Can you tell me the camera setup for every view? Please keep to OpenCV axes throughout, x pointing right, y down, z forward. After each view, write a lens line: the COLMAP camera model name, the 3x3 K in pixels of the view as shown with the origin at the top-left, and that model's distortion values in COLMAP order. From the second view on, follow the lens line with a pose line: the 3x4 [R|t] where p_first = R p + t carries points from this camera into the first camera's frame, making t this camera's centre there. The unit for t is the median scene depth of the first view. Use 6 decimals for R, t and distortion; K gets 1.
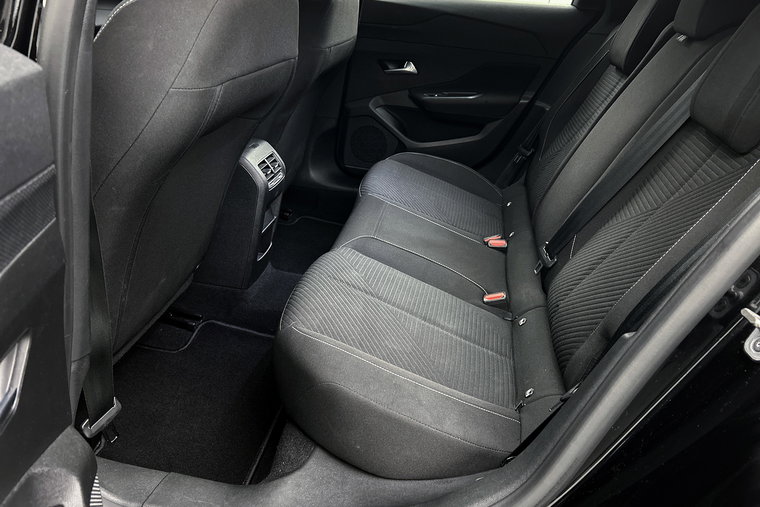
lens RADIAL K [[569.0, 0, 382.5], [0, 569.0, 258.2], [0, 0, 1]] dist [0.051162, -0.060622]
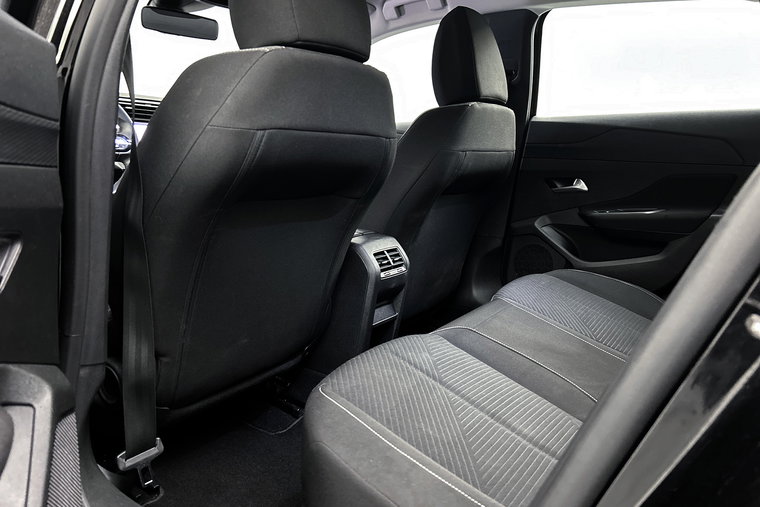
lens RADIAL K [[569.0, 0, 379.9], [0, 569.0, 253.1], [0, 0, 1]] dist [0.051162, -0.060622]
pose [[0.907749, 0.019672, -0.419053, 0.204065], [-0.141047, 0.955061, -0.260701, 0.092226], [0.395092, 0.295757, 0.869730, 0.115892]]
